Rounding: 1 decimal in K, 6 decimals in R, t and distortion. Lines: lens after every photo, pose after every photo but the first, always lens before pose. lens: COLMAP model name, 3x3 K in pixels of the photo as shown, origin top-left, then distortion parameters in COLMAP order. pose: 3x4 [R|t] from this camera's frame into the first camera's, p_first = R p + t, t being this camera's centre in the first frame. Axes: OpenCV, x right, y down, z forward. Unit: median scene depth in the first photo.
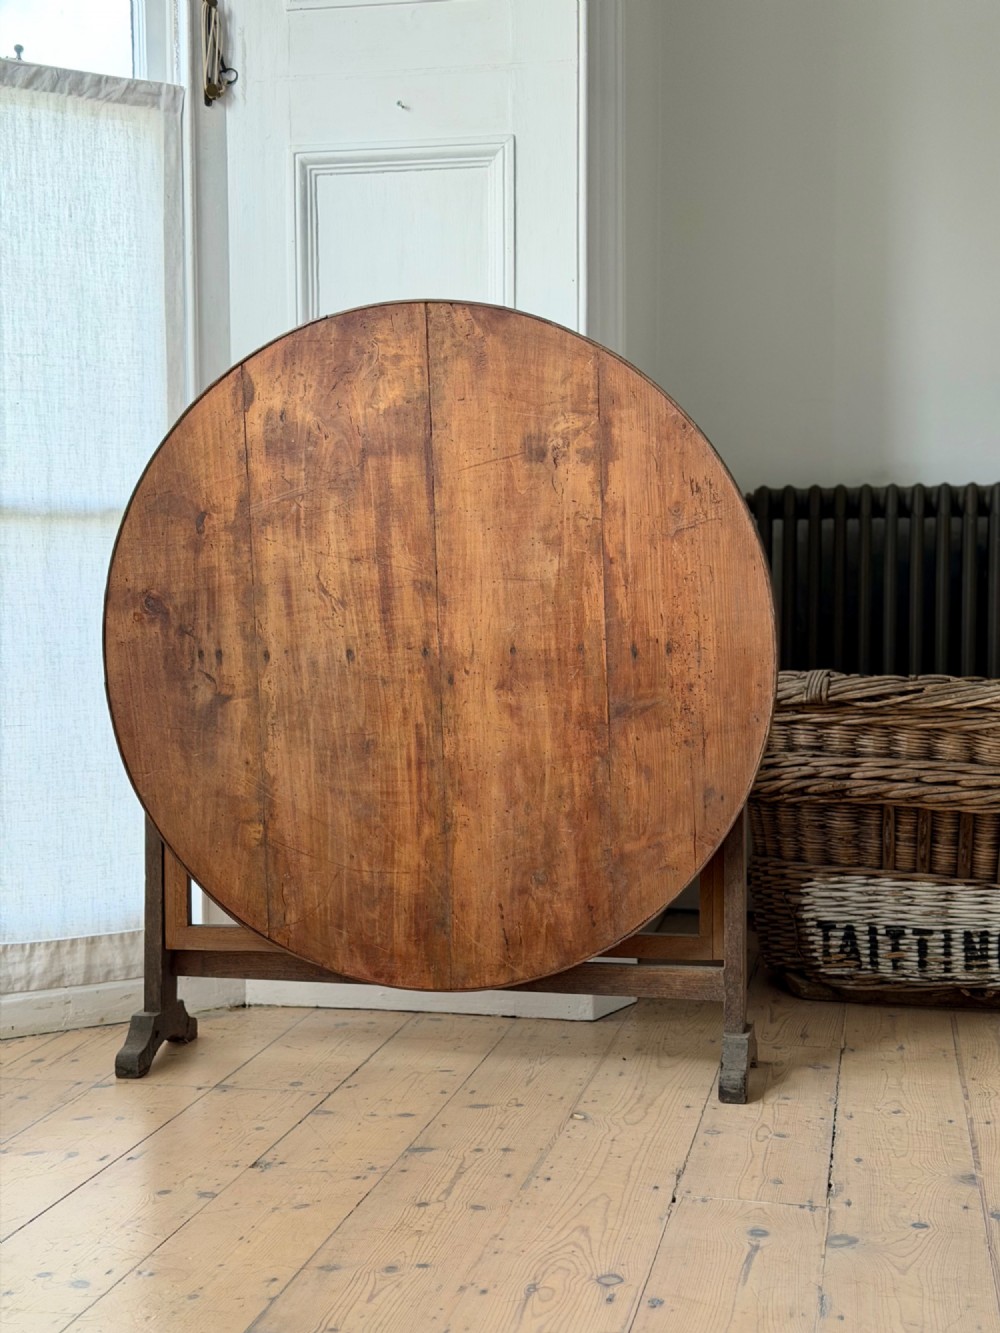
lens RADIAL K [[1883.5, 0, 495.5], [0, 1883.5, 670.7], [0, 0, 1]] dist [0.125520, 0.000000]
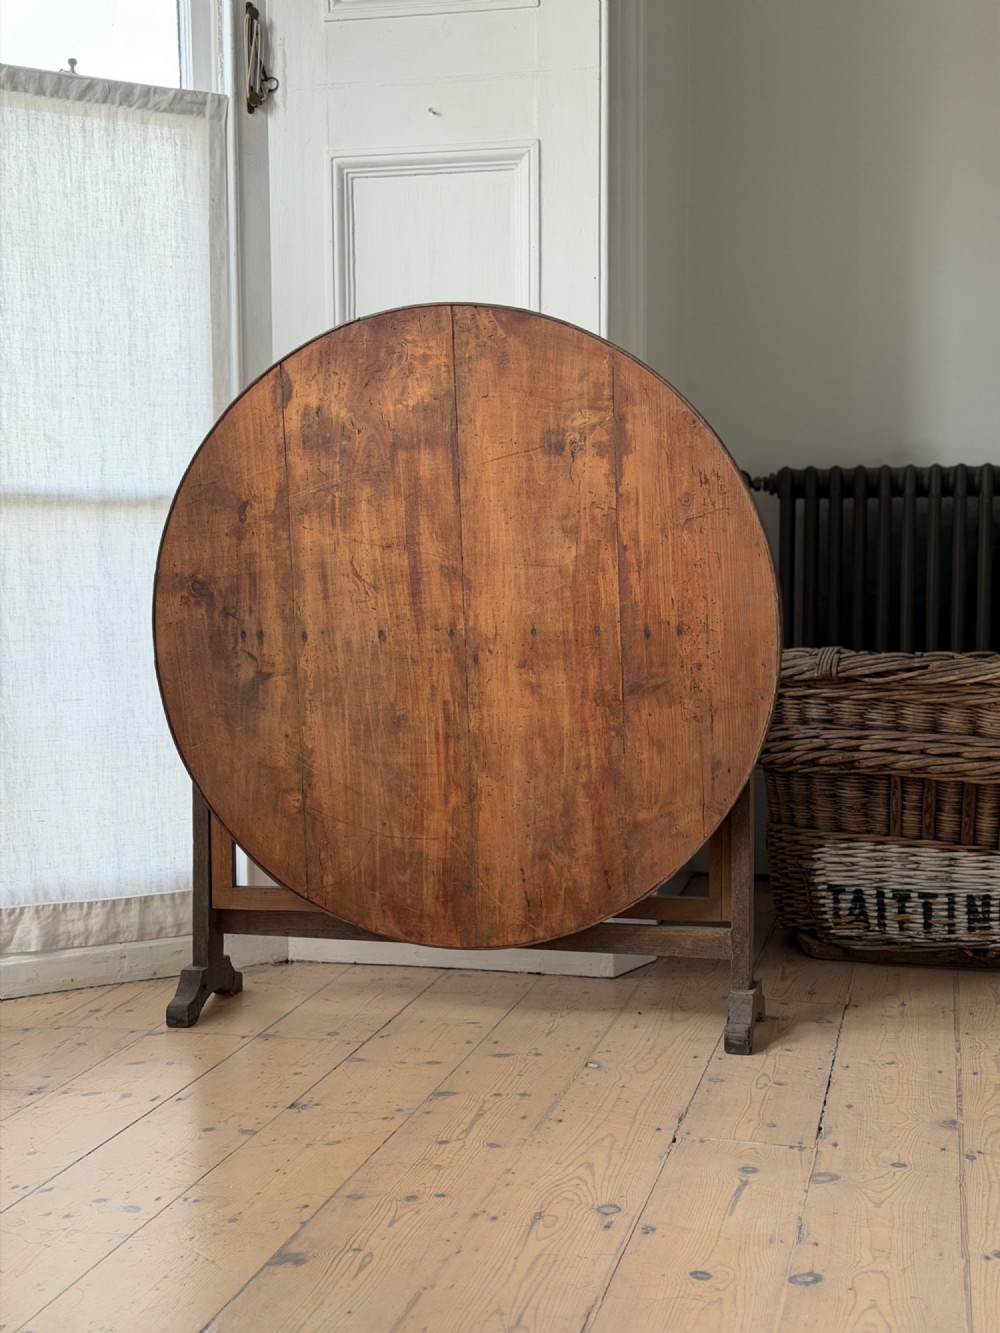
lens RADIAL K [[1882.1, 0, 492.9], [0, 1882.1, 674.1], [0, 0, 1]] dist [0.133177, 0.000000]
pose [[0.999523, 0.000574, -0.030870, 0.019014], [0.000126, 0.999743, 0.022680, -0.010871], [0.030875, -0.022673, 0.999266, -0.067280]]
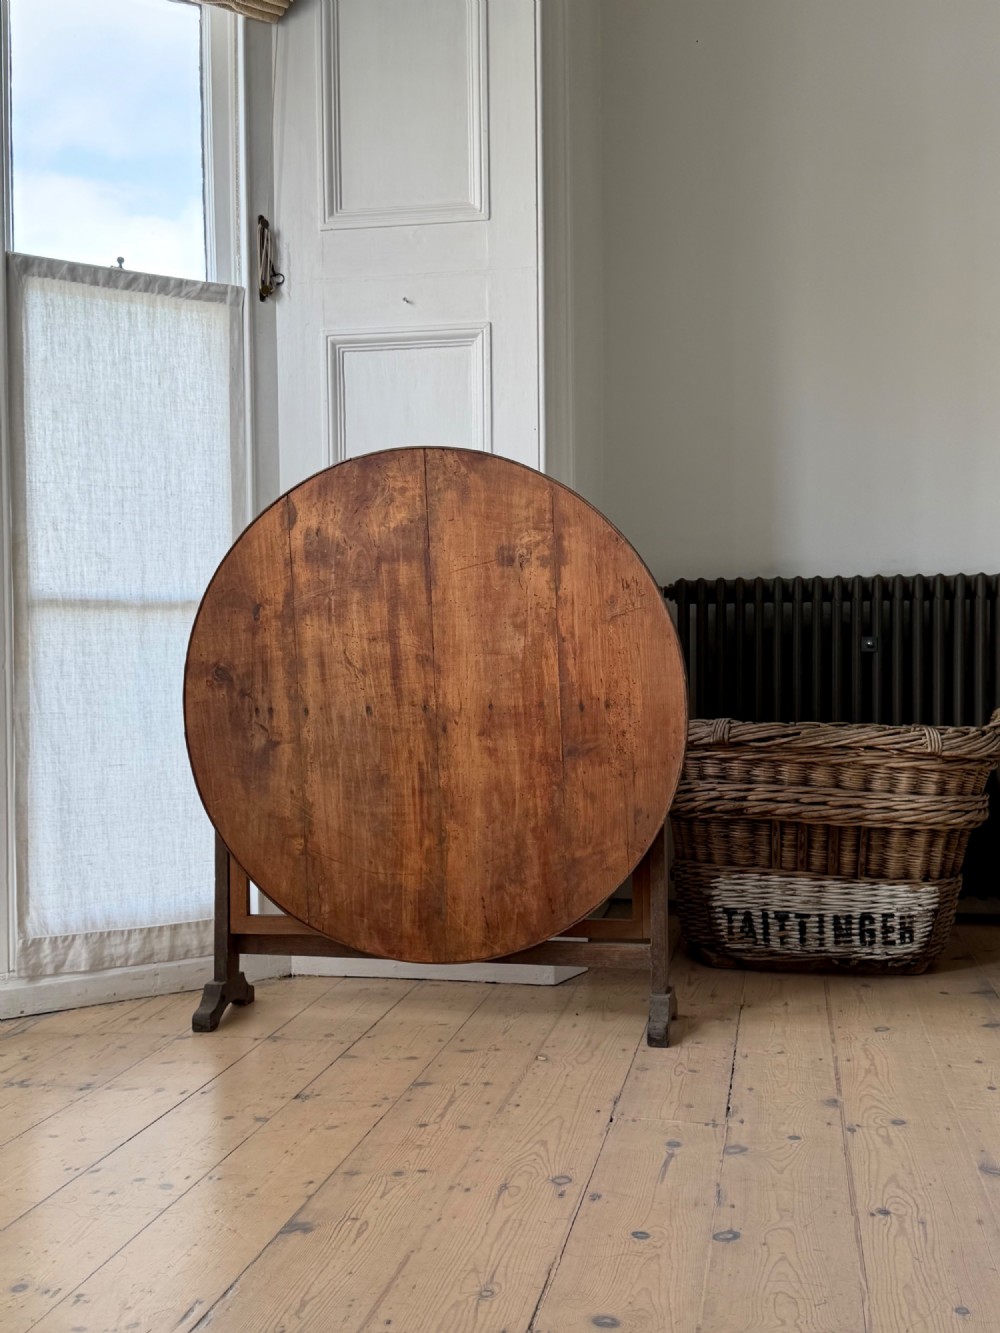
lens RADIAL K [[1458.8, 0, 496.6], [0, 1458.8, 674.2], [0, 0, 1]] dist [0.122565, 0.000000]
pose [[0.999962, -0.006047, 0.006337, 0.006903], [0.006211, 0.999641, -0.026079, -0.006634], [-0.006177, 0.026117, 0.999640, -0.034766]]
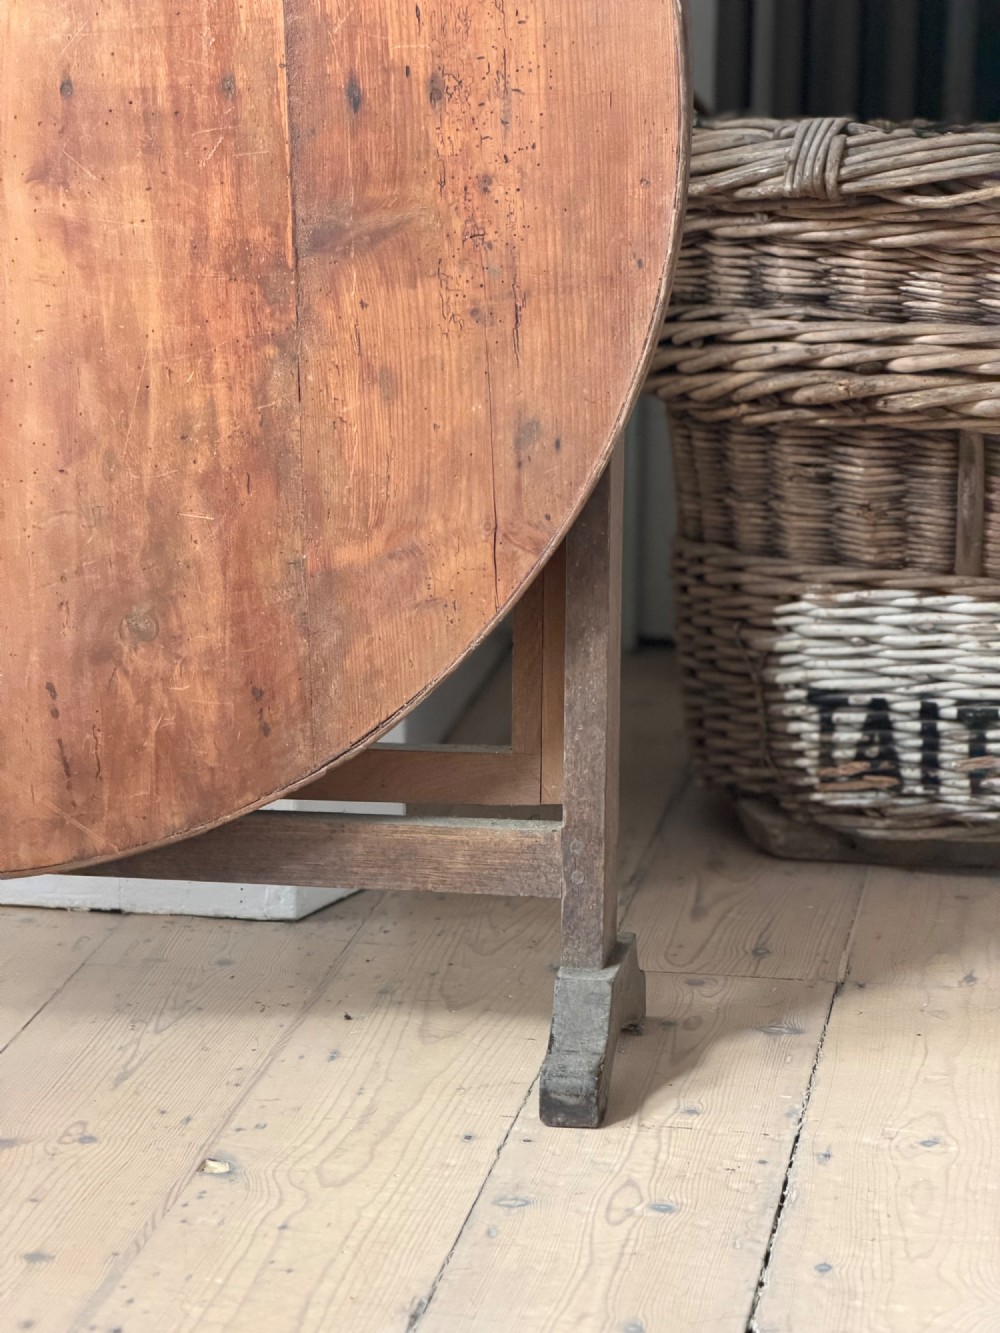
lens RADIAL K [[4074.9, 0, 525.5], [0, 4074.9, 725.7], [0, 0, 1]] dist [0.202801, 0.000000]
pose [[0.998229, -0.003582, 0.059376, 0.055700], [-0.006776, 0.984842, 0.173323, -0.029798], [-0.059097, -0.173419, 0.983074, 0.072444]]
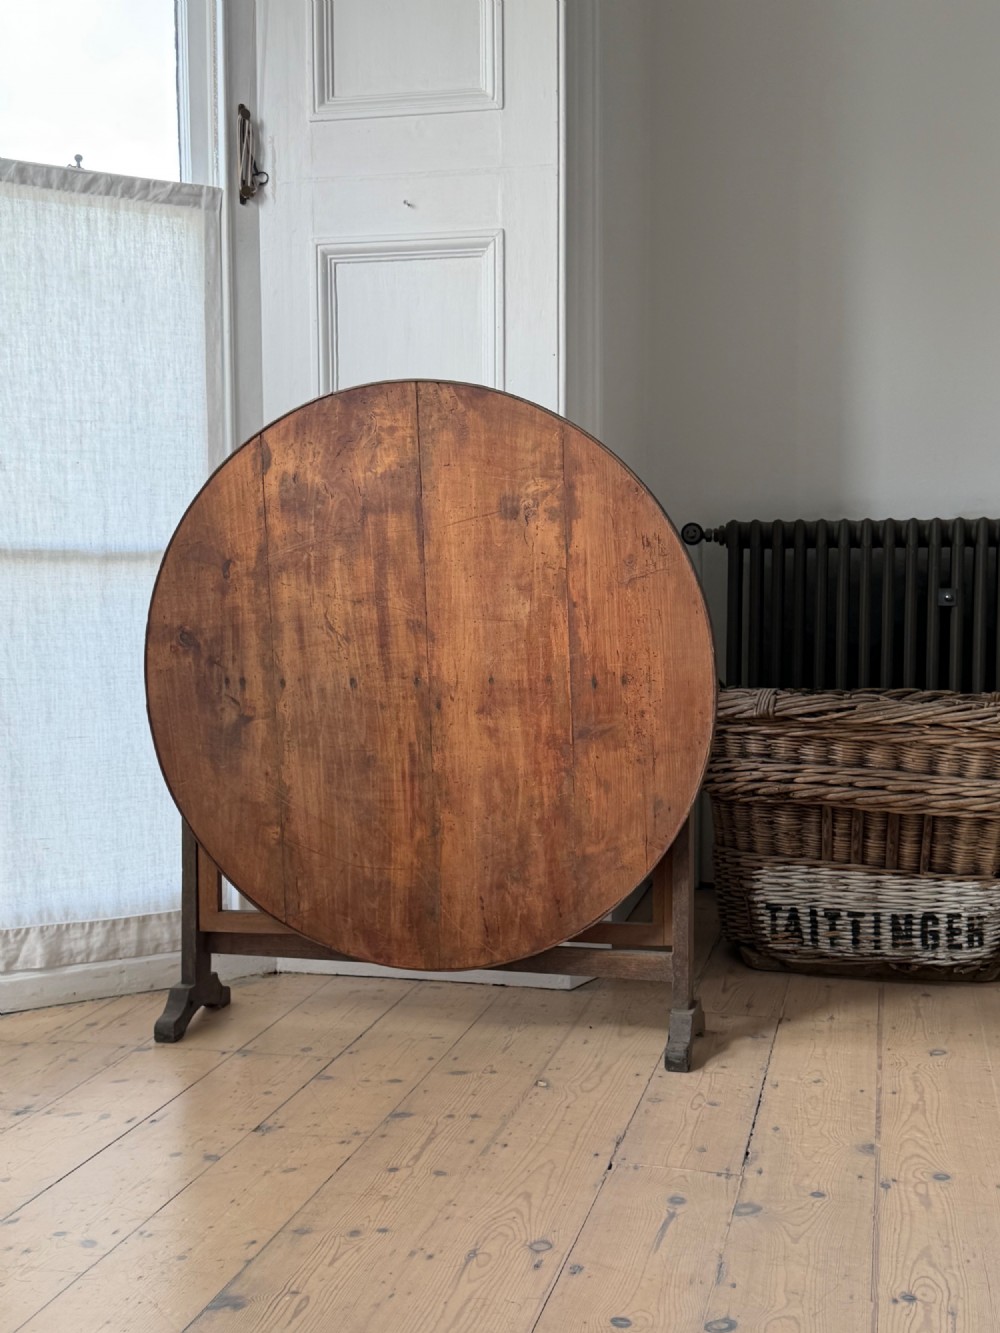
lens RADIAL K [[1600.4, 0, 511.4], [0, 1600.4, 666.0], [0, 0, 1]] dist [0.120539, 0.000000]
pose [[0.999569, 0.002531, -0.029239, 0.050035], [-0.002020, 0.999845, 0.017509, -0.036656], [0.029279, -0.017442, 0.999419, 0.011623]]
